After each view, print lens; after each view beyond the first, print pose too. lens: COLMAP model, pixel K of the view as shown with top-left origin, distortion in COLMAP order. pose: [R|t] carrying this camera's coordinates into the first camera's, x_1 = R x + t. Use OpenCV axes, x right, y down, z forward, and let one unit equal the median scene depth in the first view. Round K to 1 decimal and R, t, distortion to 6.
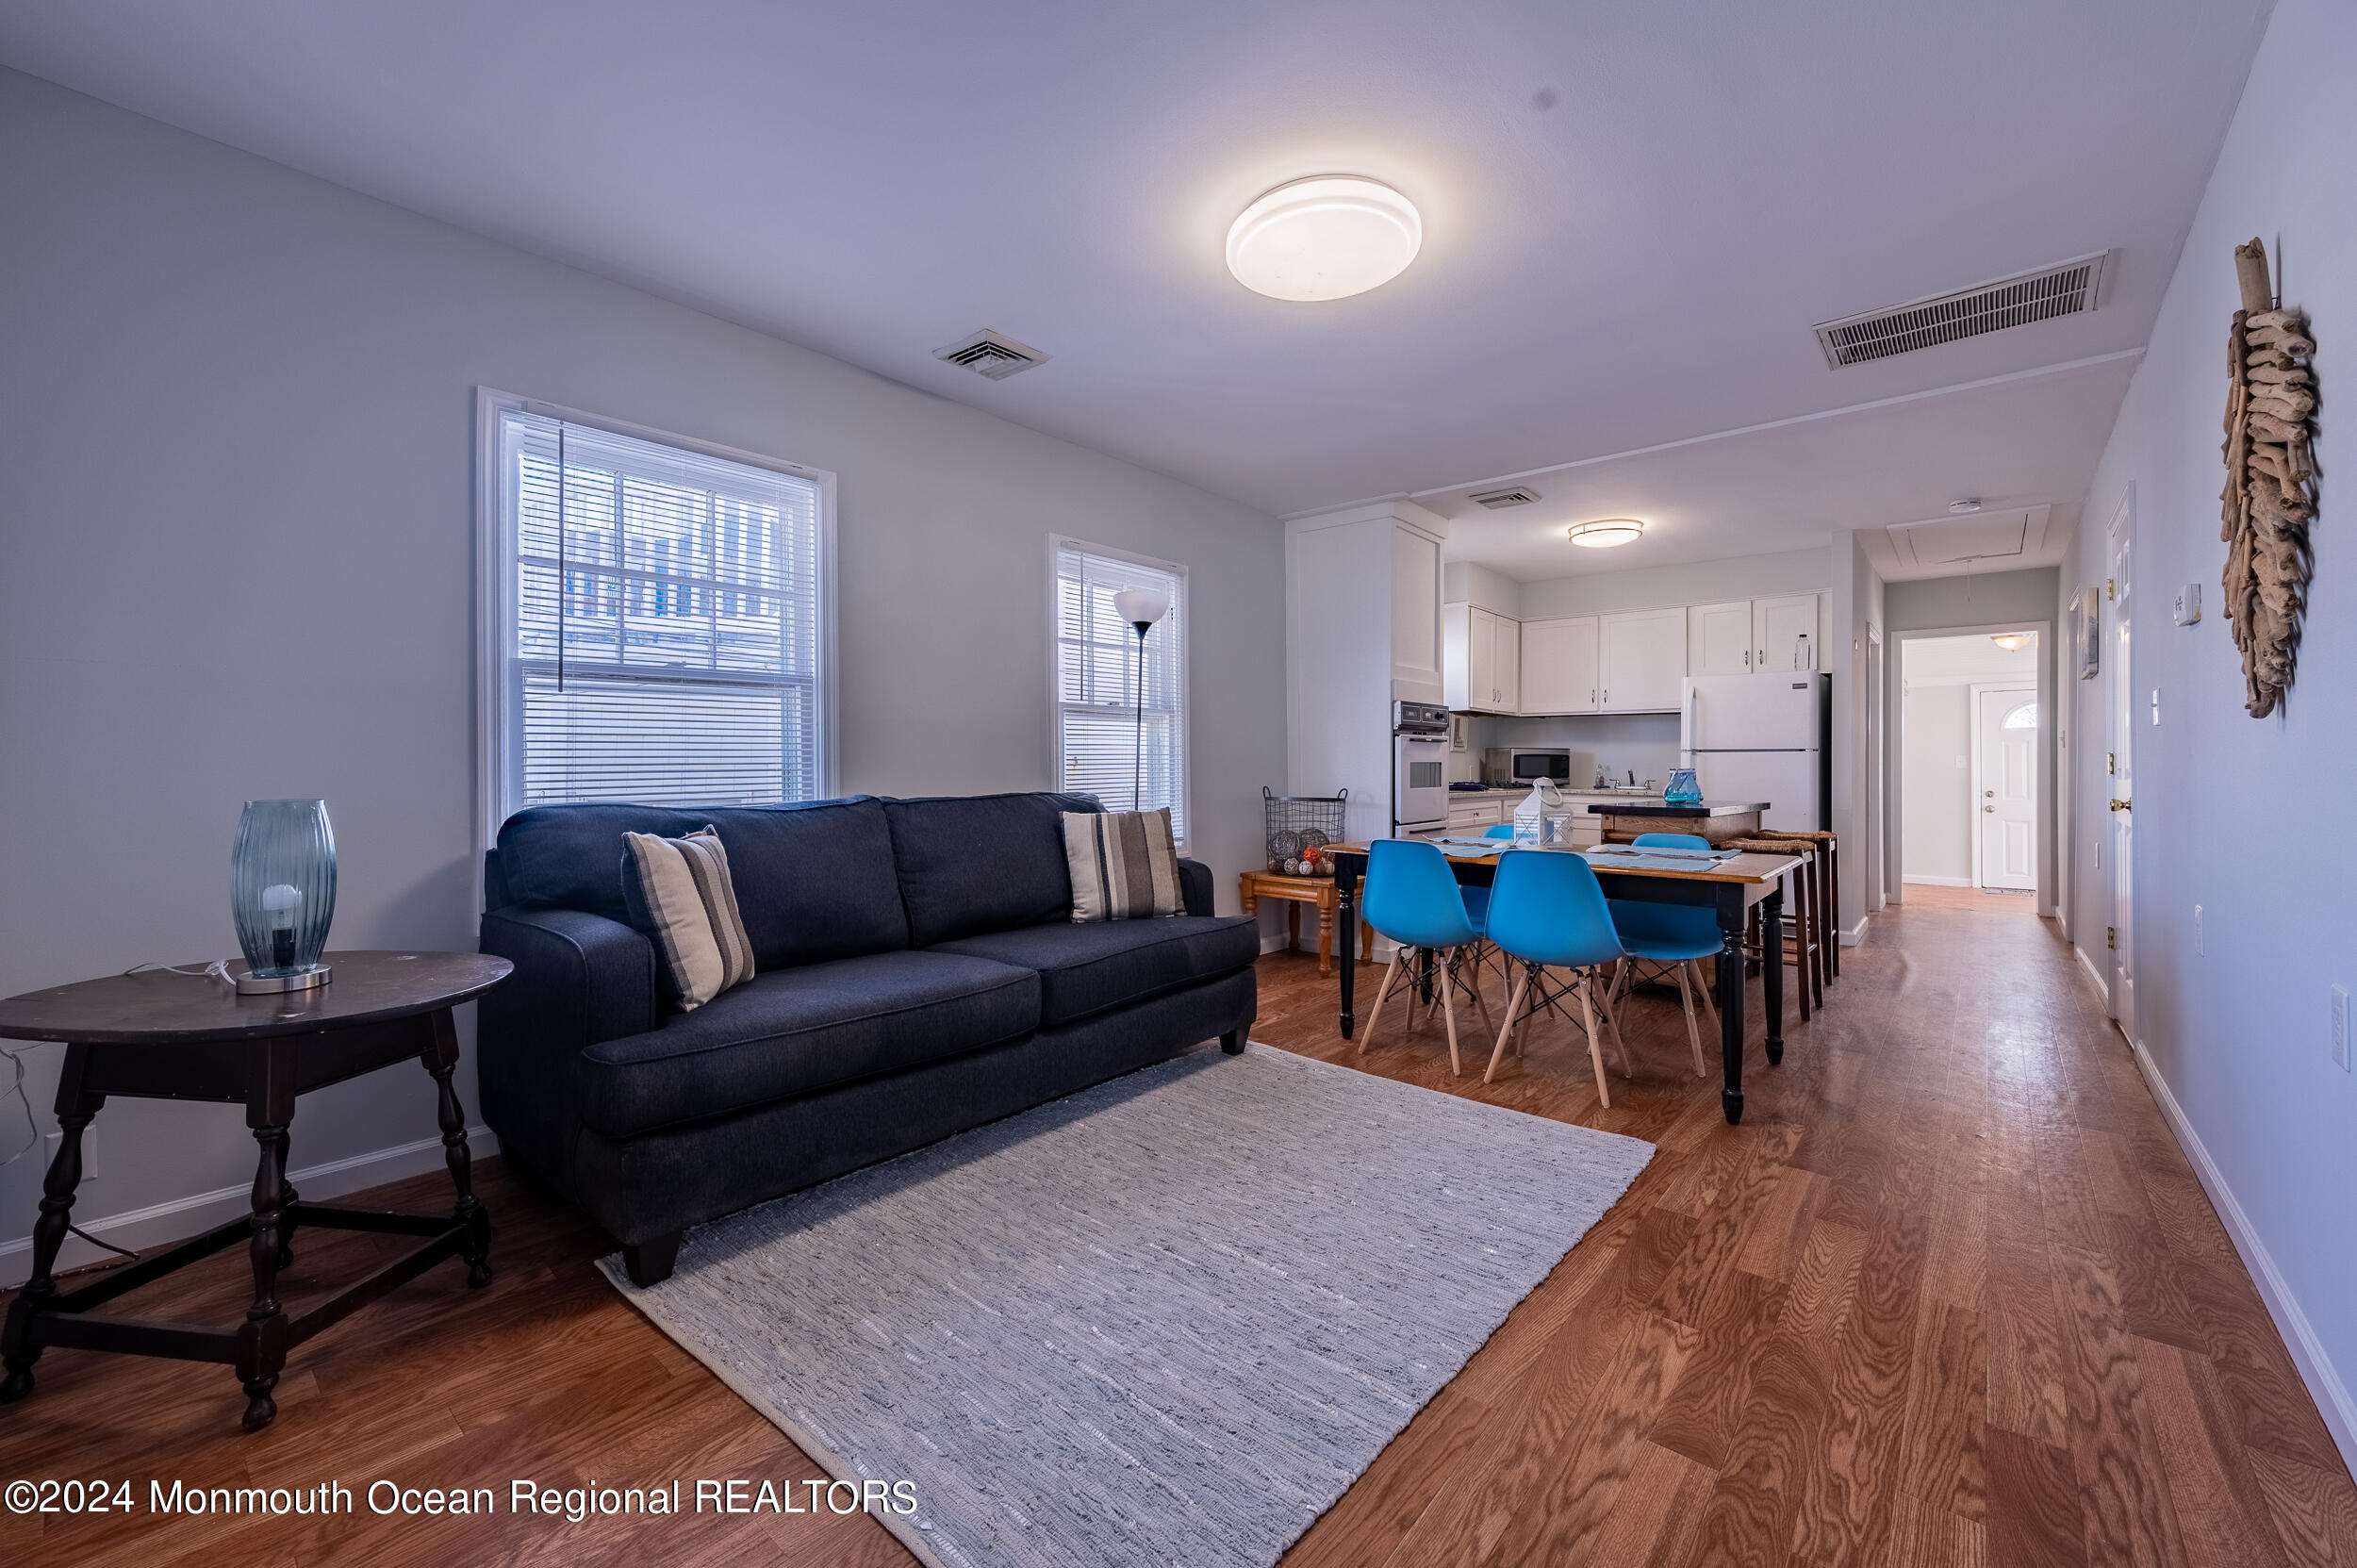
lens RADIAL K [[937.3, 0, 1165.2], [0, 937.3, 765.9], [0, 0, 1]] dist [-0.000953, -0.000016]
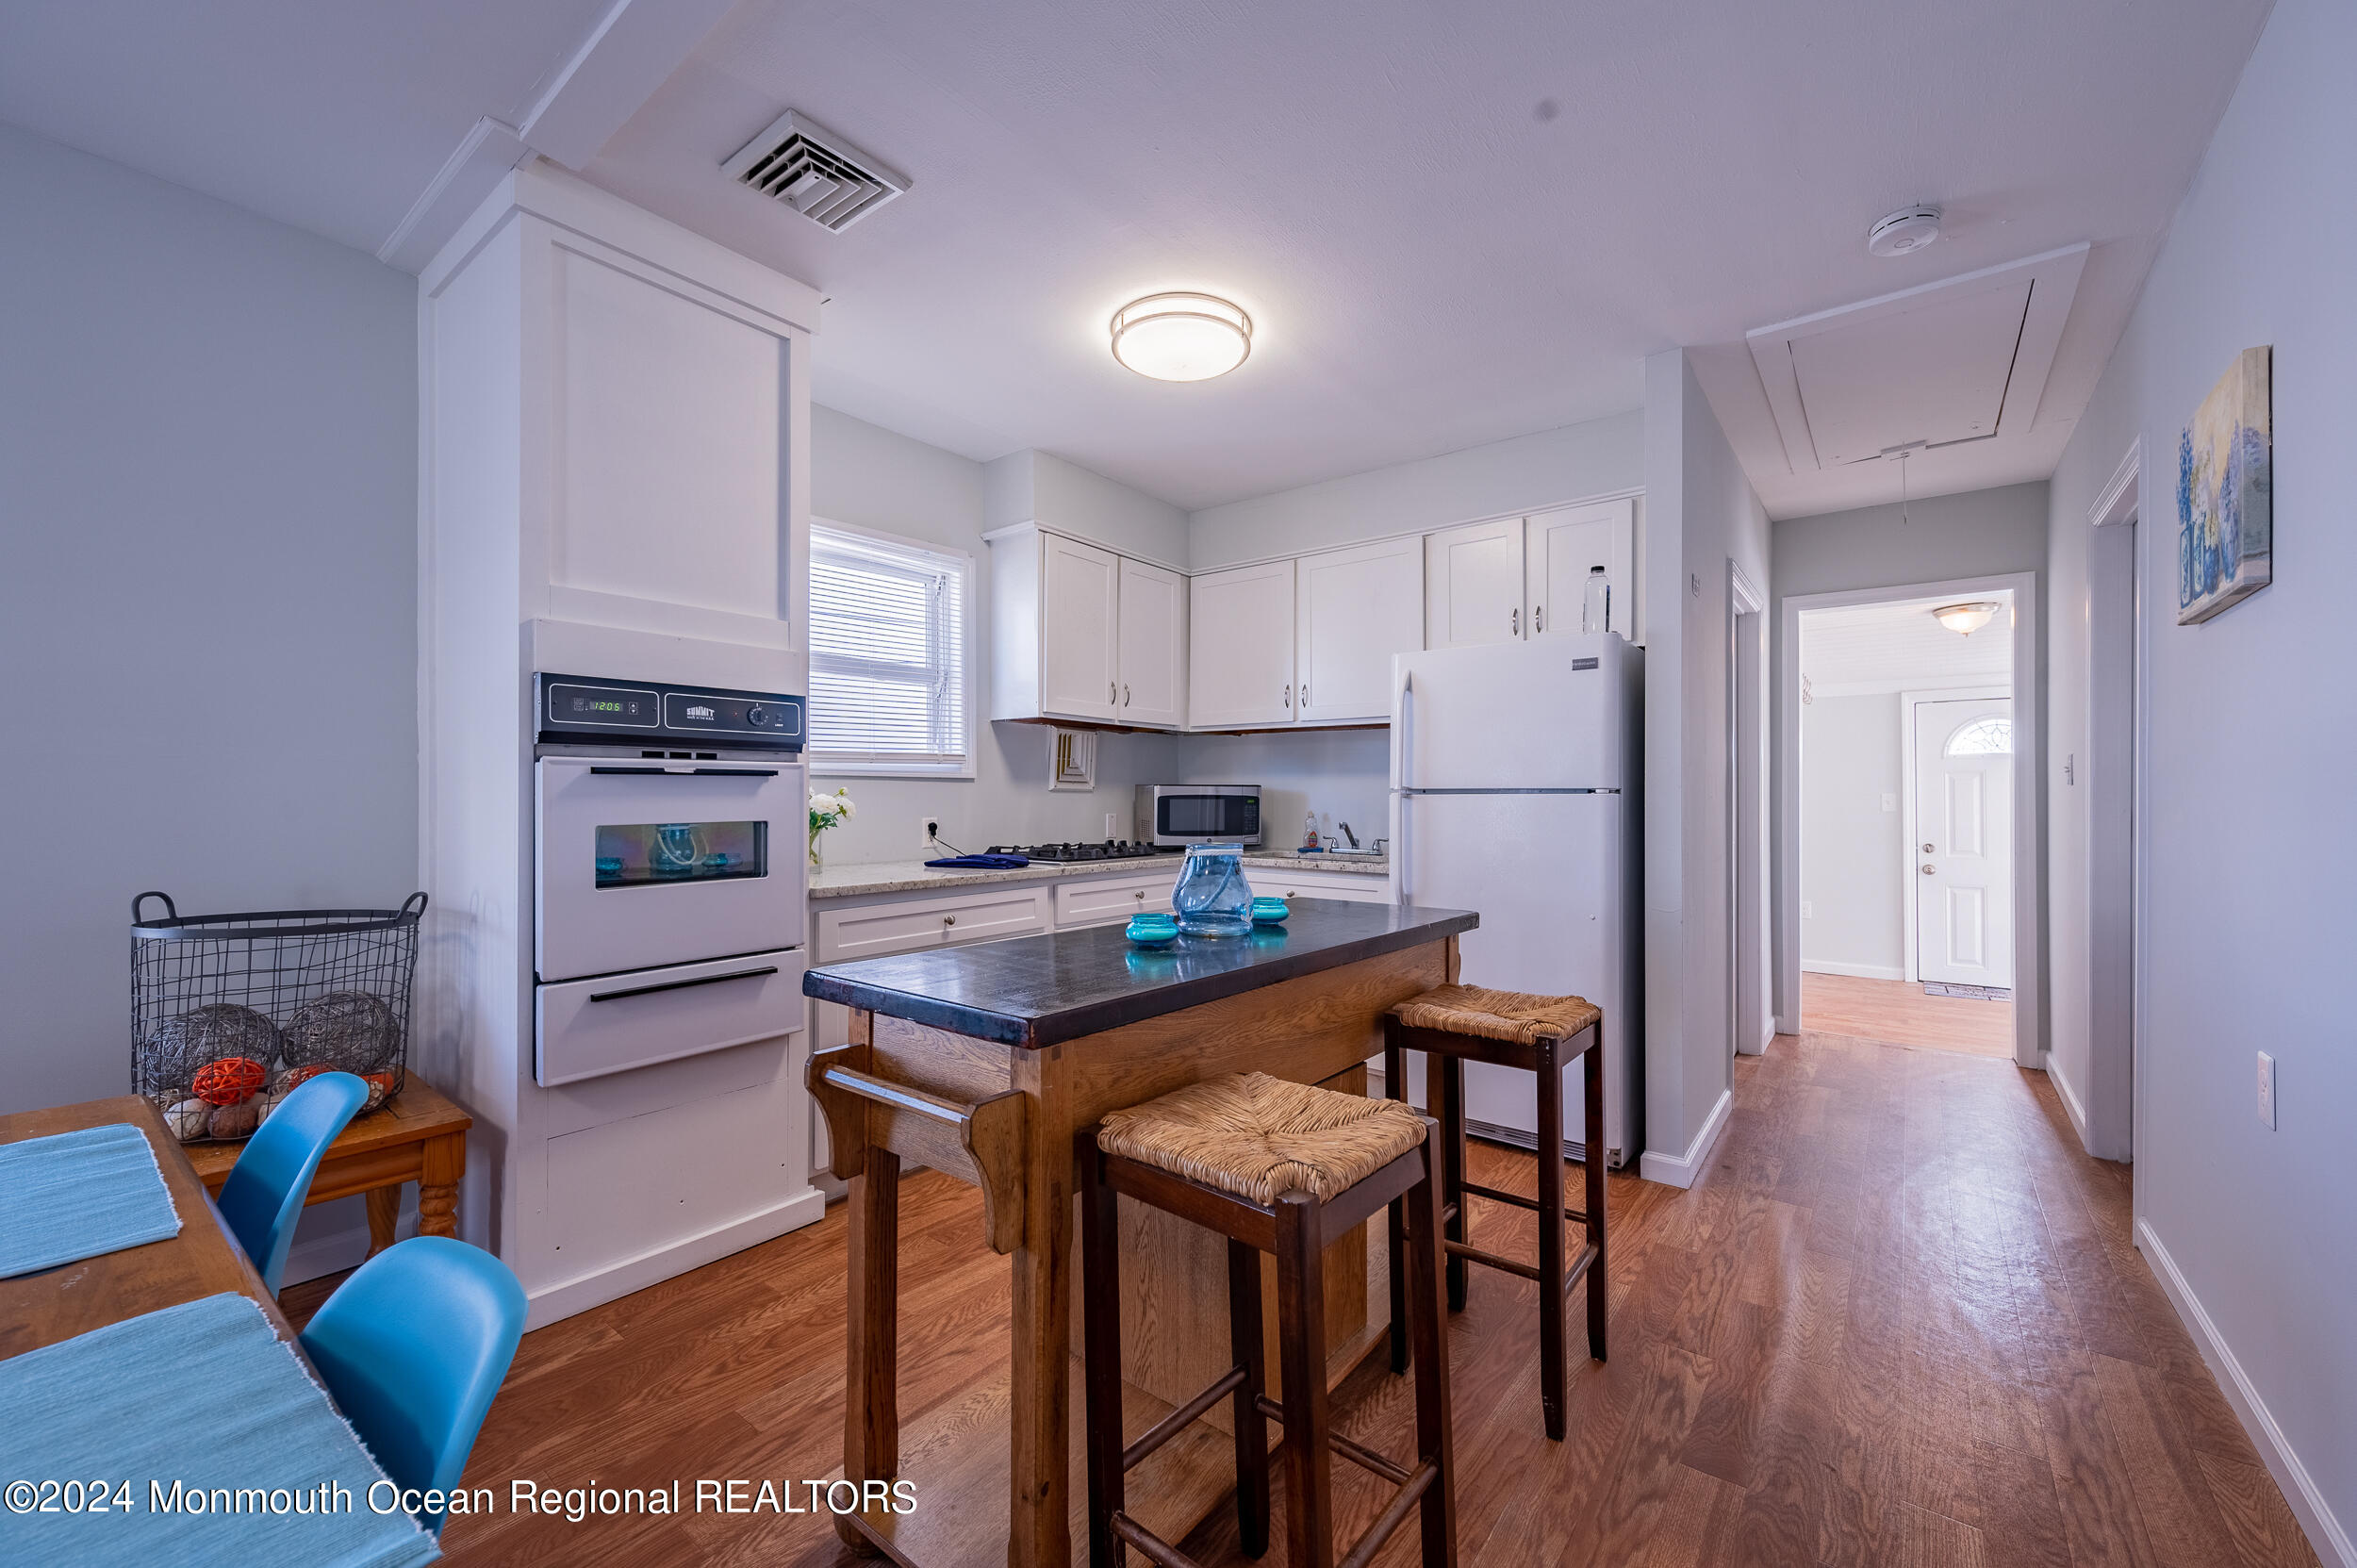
lens RADIAL K [[928.1, 0, 1171.1], [0, 928.1, 793.5], [0, 0, 1]] dist [0.000555, 0.000152]
pose [[0.998785, -0.001505, 0.049262, 0.495869], [0.001668, 0.999993, -0.003271, -0.016593], [-0.049257, 0.003349, 0.998781, 0.591040]]
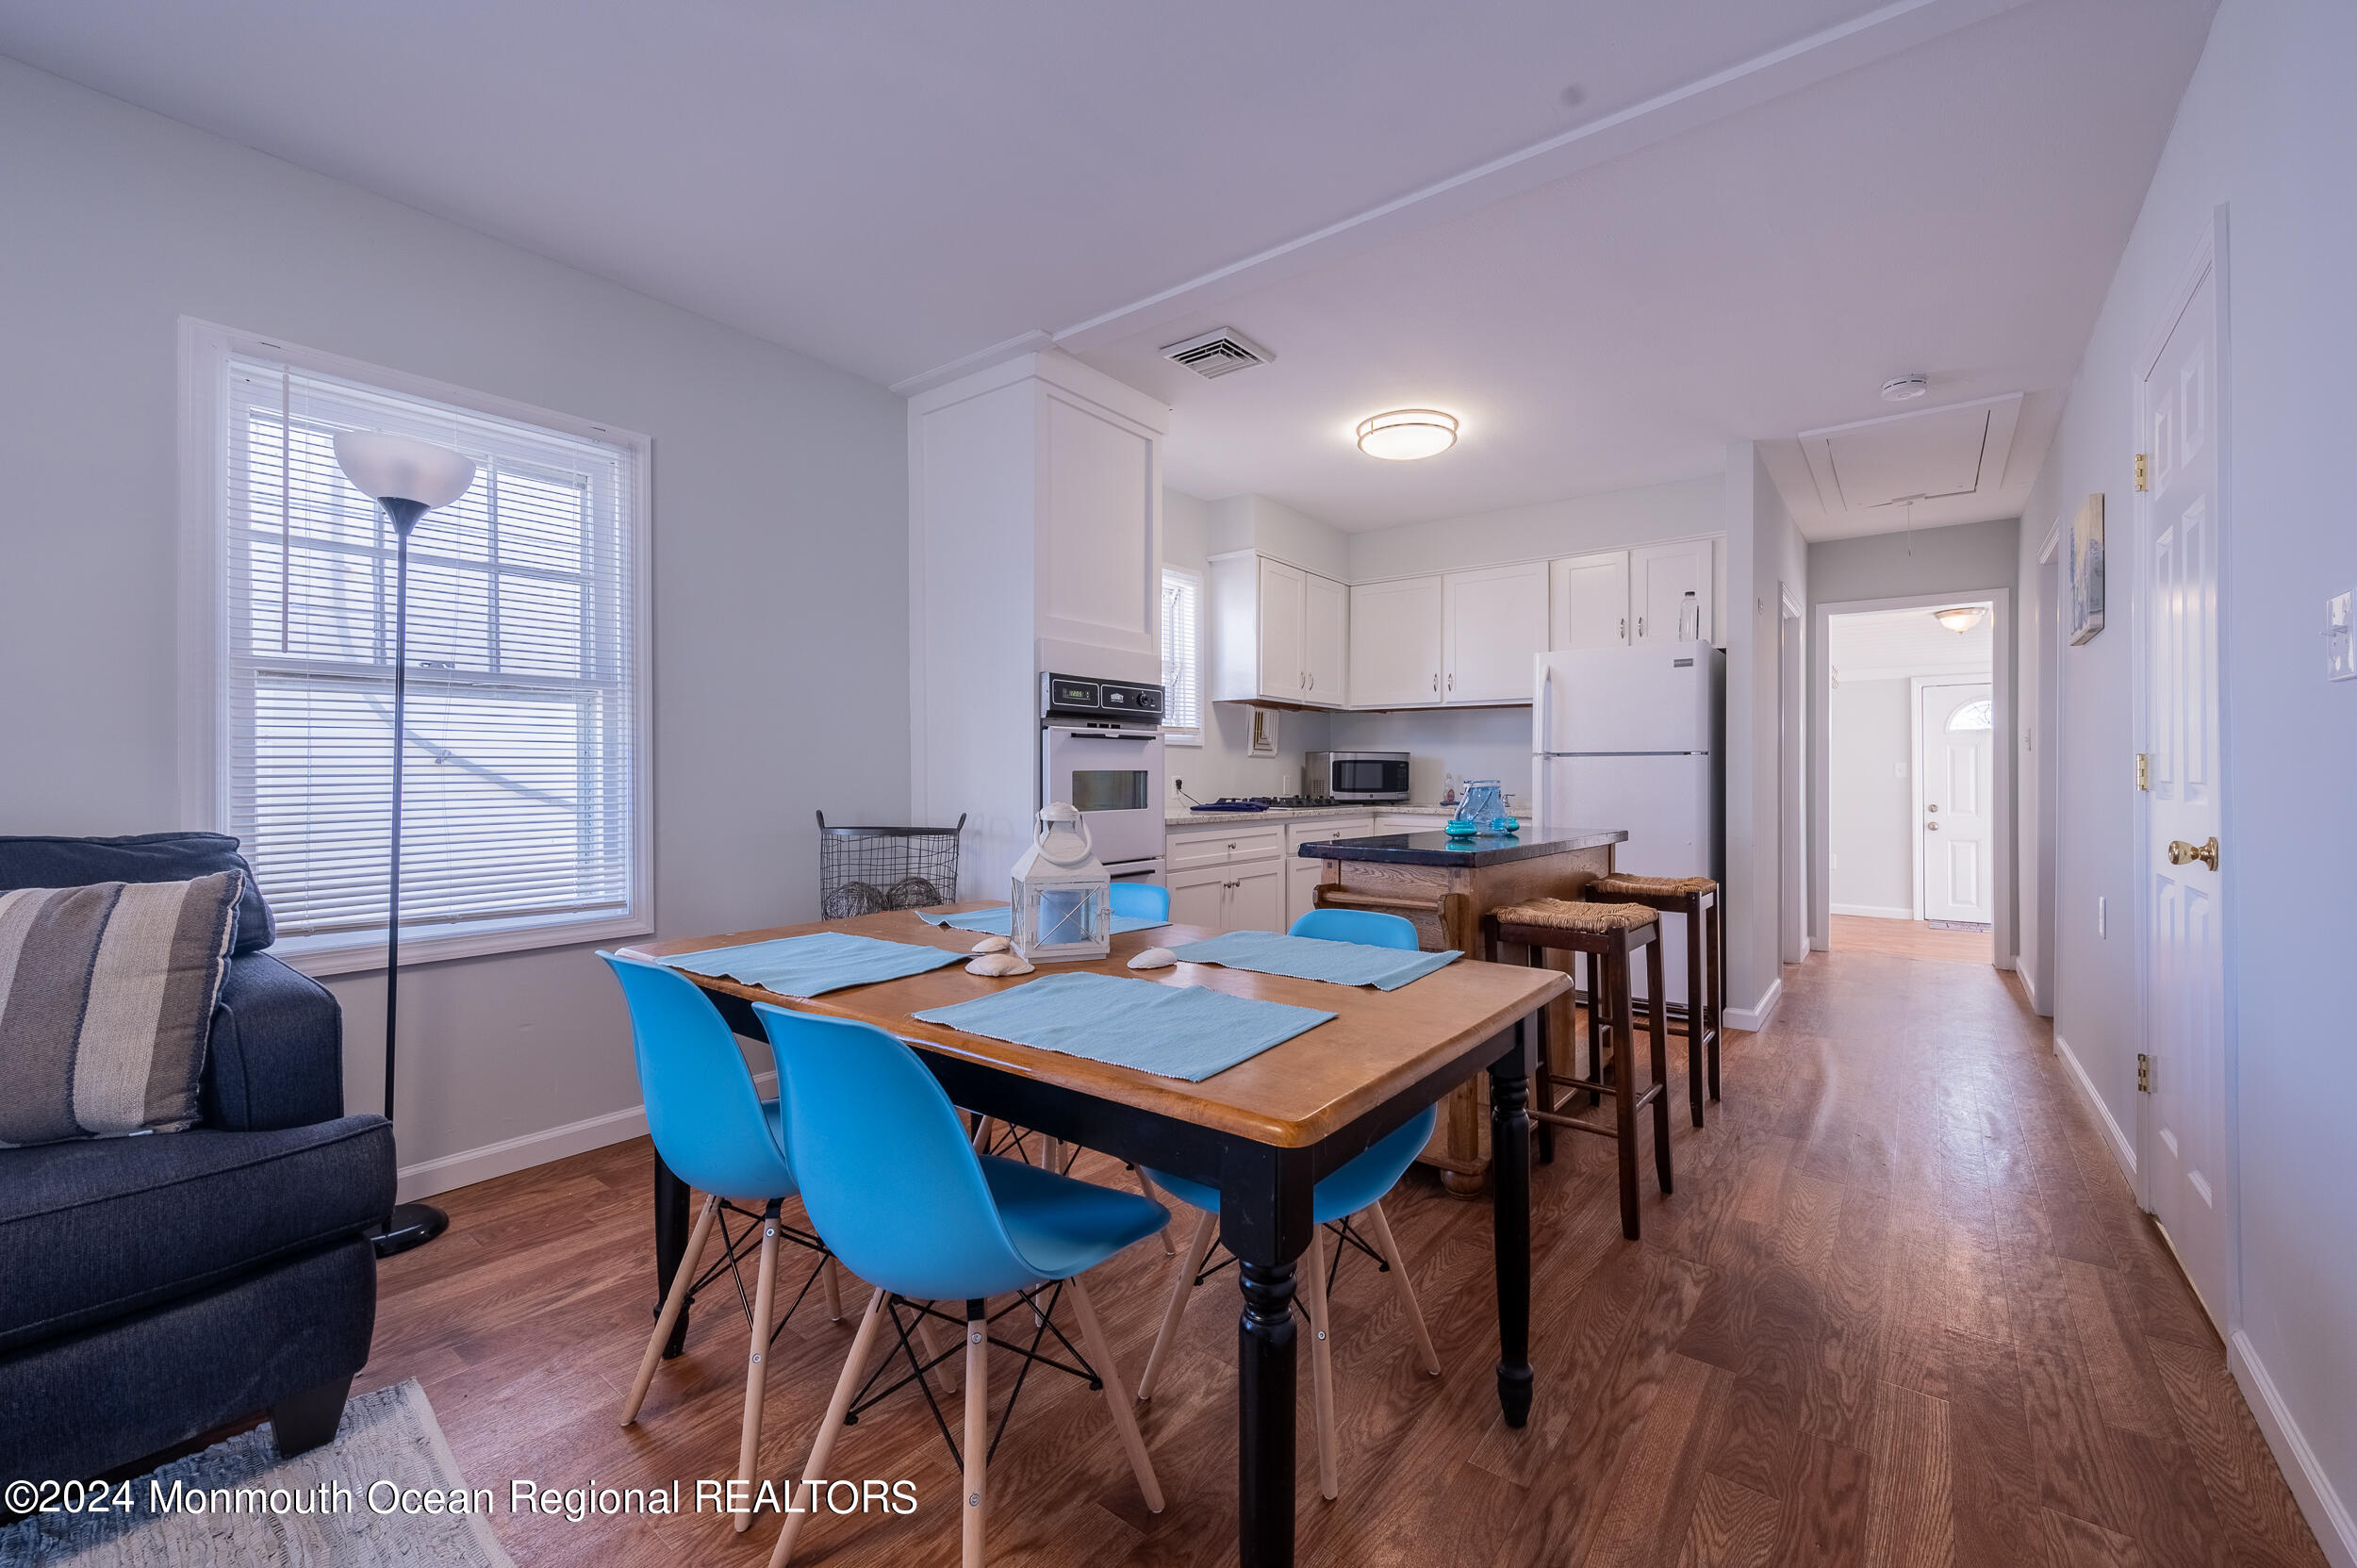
lens RADIAL K [[943.2, 0, 1208.7], [0, 943.2, 773.5], [0, 0, 1]] dist [-0.001005, -0.000103]
pose [[0.997541, -0.001255, 0.070070, 0.311014], [0.001339, 0.999998, -0.001142, -0.001607], [-0.070068, 0.001233, 0.997541, 0.363558]]
